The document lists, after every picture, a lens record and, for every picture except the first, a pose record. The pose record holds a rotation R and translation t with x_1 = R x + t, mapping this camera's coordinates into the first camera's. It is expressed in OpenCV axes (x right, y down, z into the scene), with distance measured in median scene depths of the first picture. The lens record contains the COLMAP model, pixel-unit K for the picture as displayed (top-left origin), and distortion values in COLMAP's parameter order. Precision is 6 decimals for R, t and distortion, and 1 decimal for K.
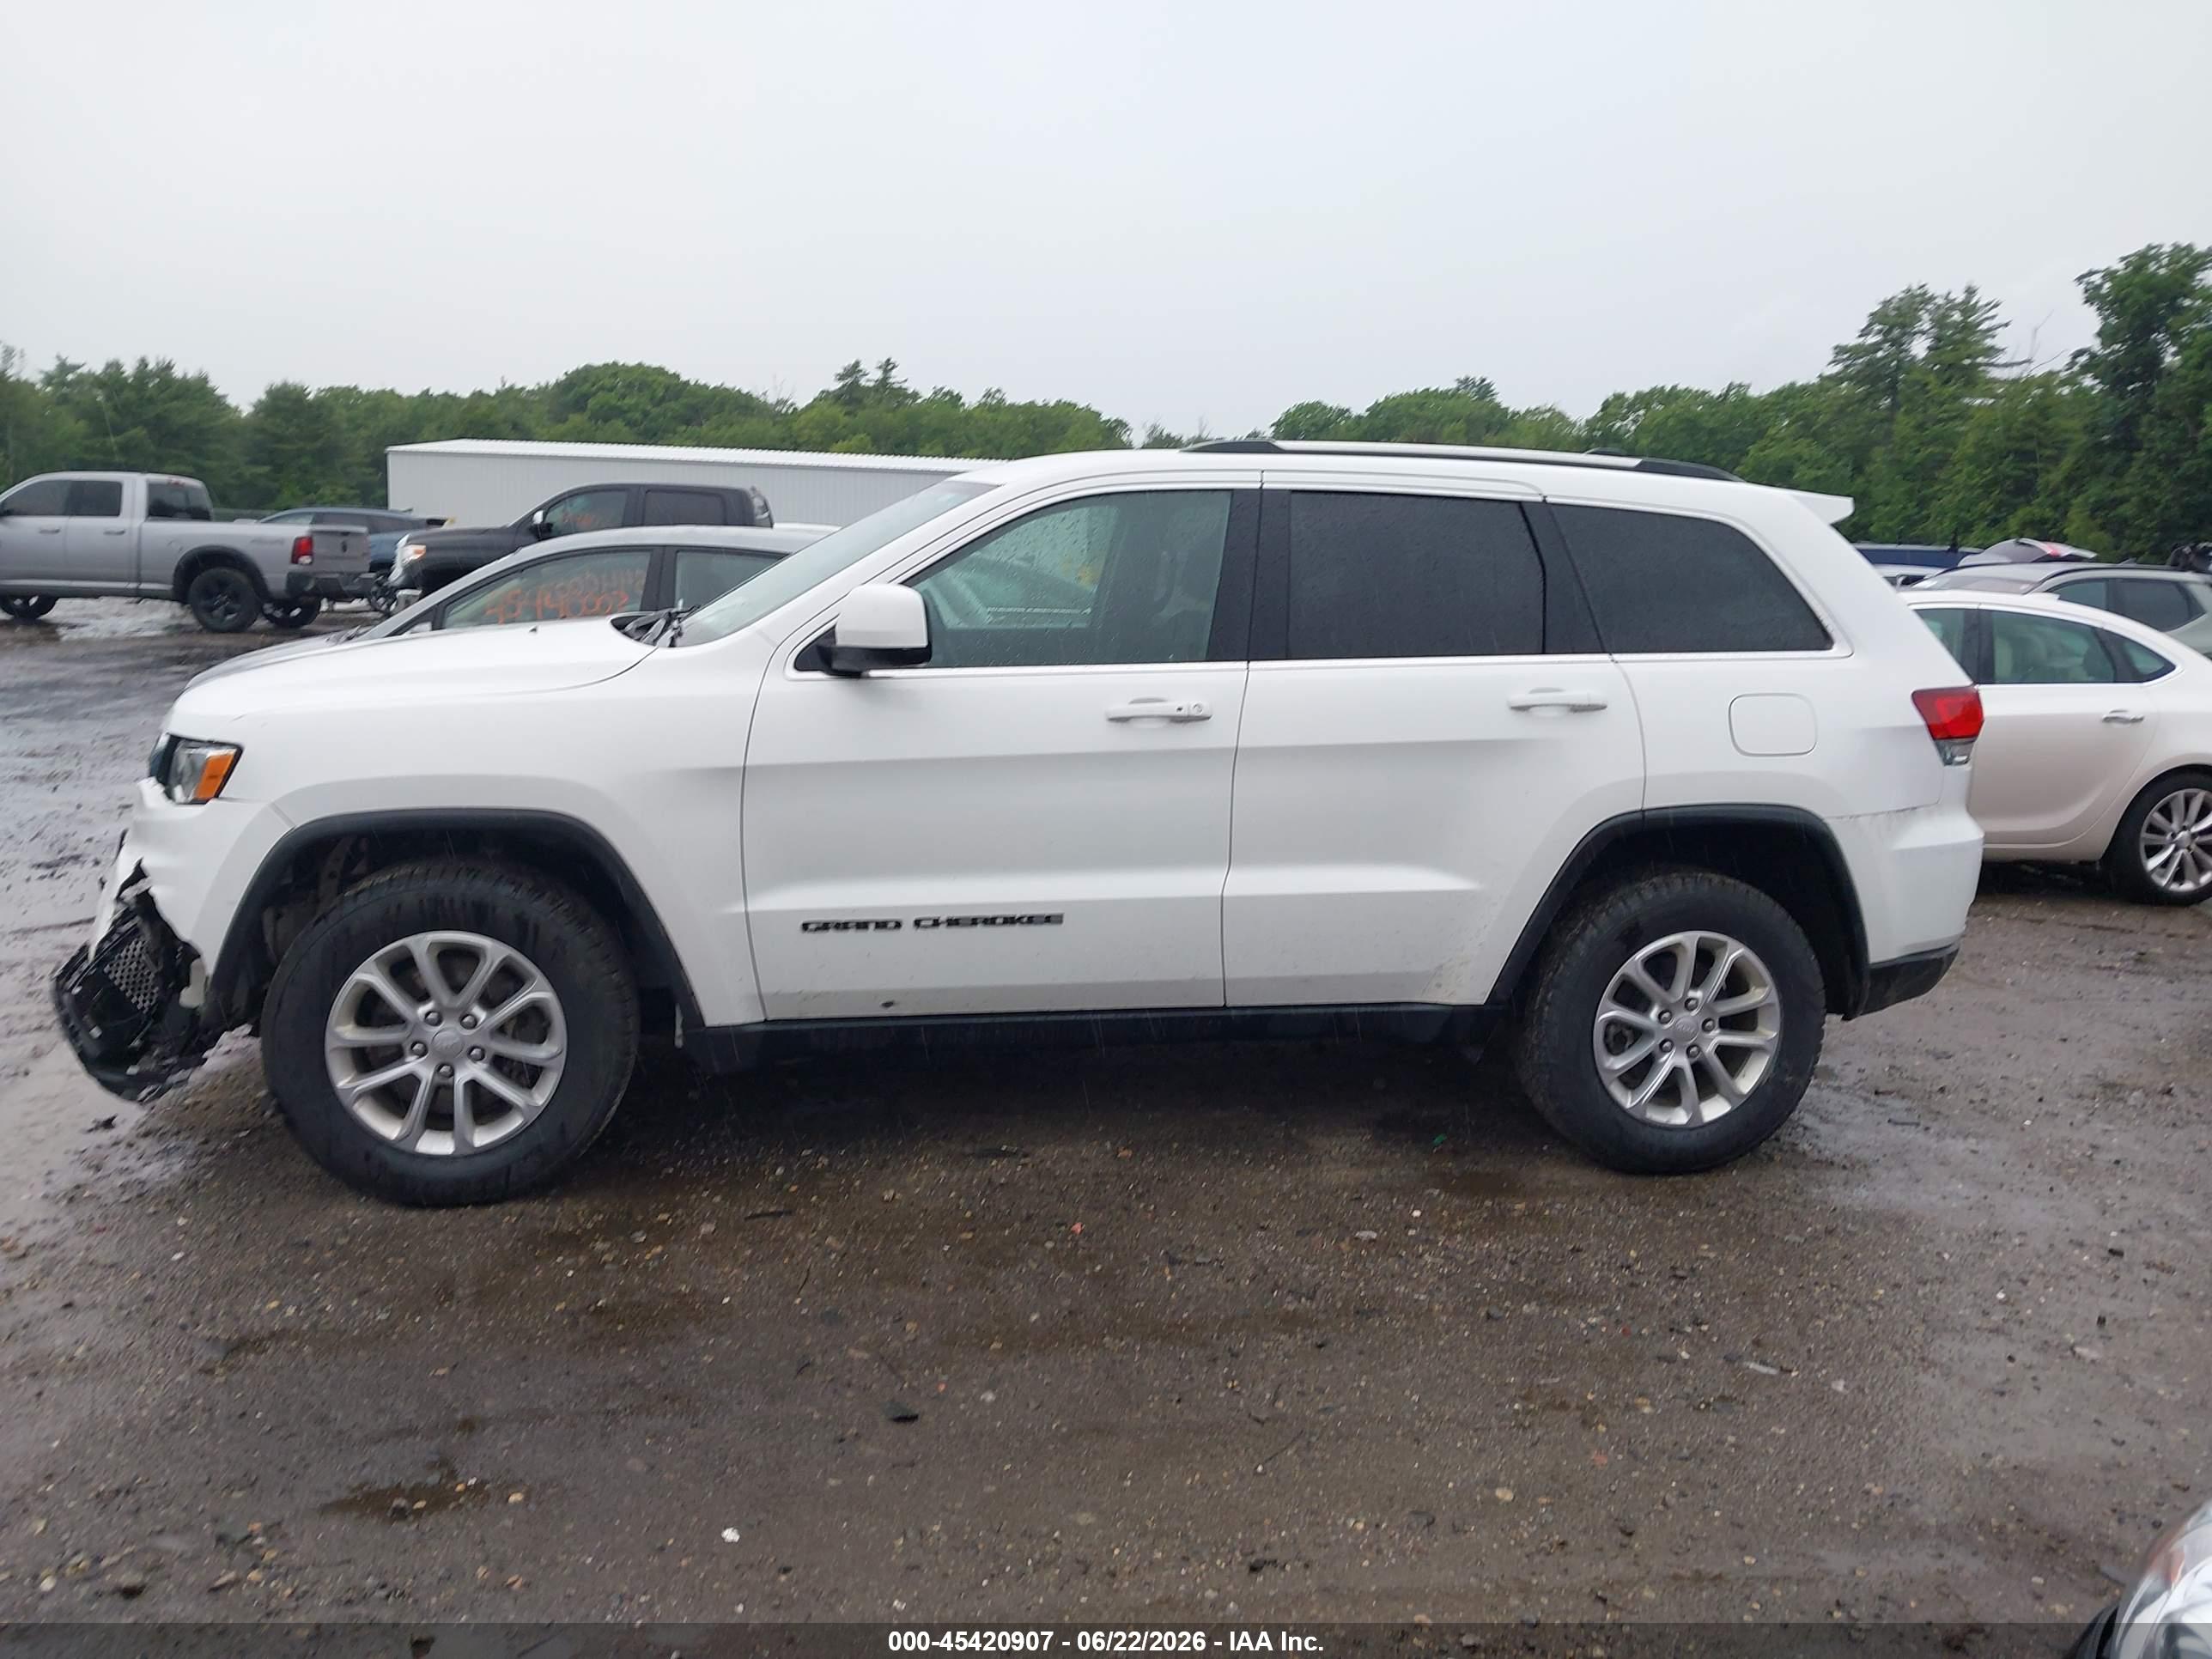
lens RADIAL K [[1716.1, 0, 1105.5], [0, 1716.1, 817.0], [0, 0, 1]] dist [0.023087, -0.014000]
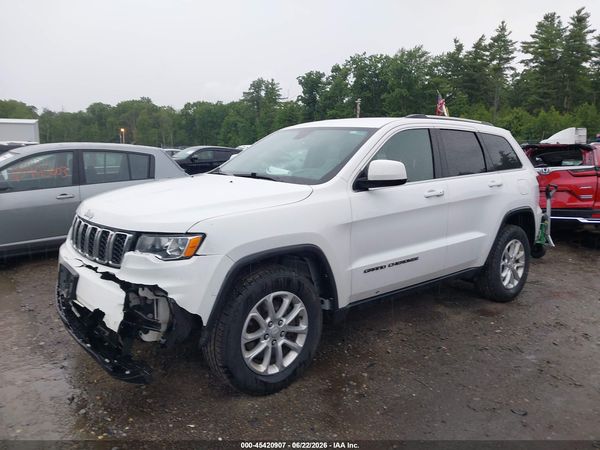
lens RADIAL K [[465.5, 0, 299.0], [0, 465.5, 227.9], [0, 0, 1]] dist [0.023087, -0.014000]
pose [[0.868354, -0.105213, 0.484656, -0.625816], [0.094706, 0.994433, 0.046196, -0.059622], [-0.486819, 0.005785, 0.873484, 0.299454]]
